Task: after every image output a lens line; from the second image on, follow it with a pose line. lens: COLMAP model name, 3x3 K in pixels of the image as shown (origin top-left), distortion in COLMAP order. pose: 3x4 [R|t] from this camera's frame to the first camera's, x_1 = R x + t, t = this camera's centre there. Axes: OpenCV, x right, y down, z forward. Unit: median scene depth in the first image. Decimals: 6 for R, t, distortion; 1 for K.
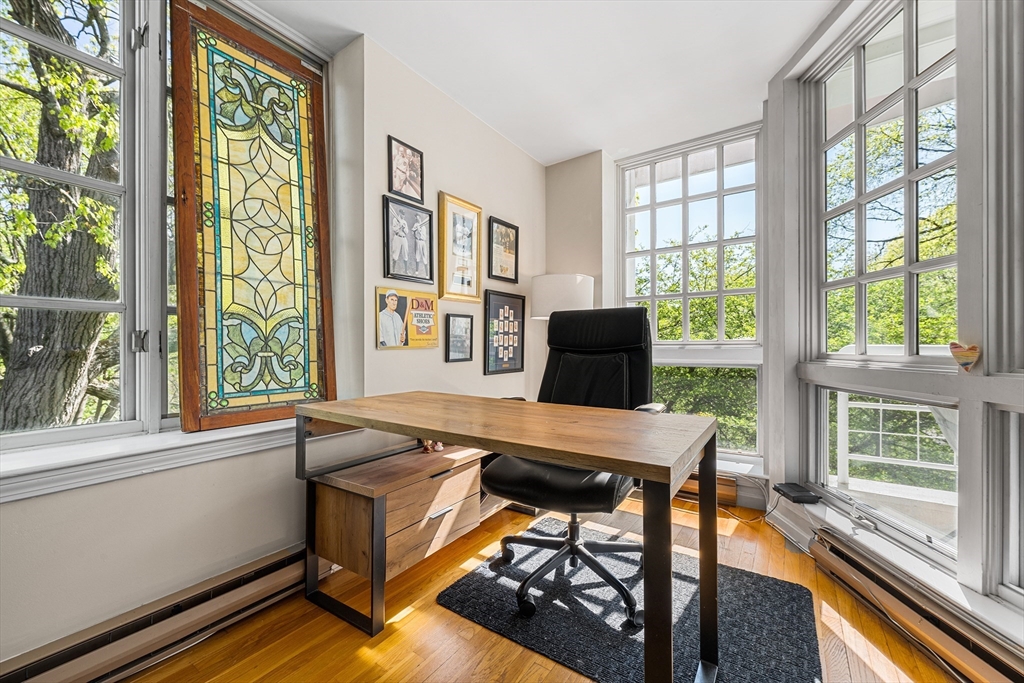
lens RADIAL K [[411.1, 0, 514.1], [0, 411.1, 343.0], [0, 0, 1]] dist [-0.002848, -0.000109]
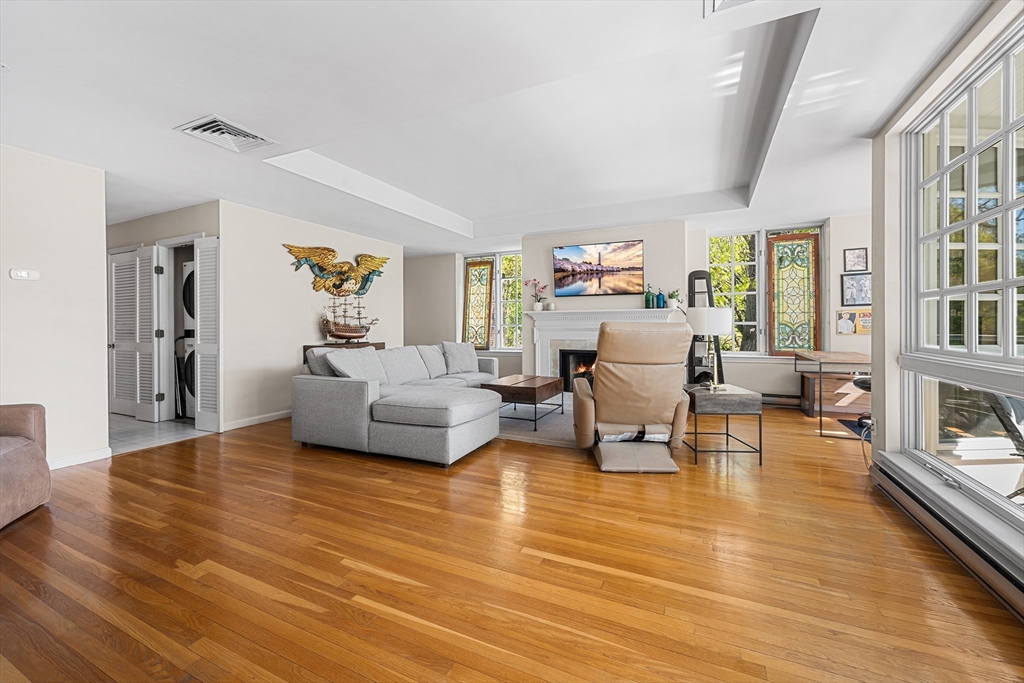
lens RADIAL K [[411.1, 0, 512.7], [0, 411.1, 332.0], [0, 0, 1]] dist [-0.002848, -0.000109]
pose [[0.155214, 0.006930, -0.987857, 2.094294], [0.007562, 0.999938, 0.008203, -0.042294], [0.987852, -0.008743, 0.155152, -1.566155]]
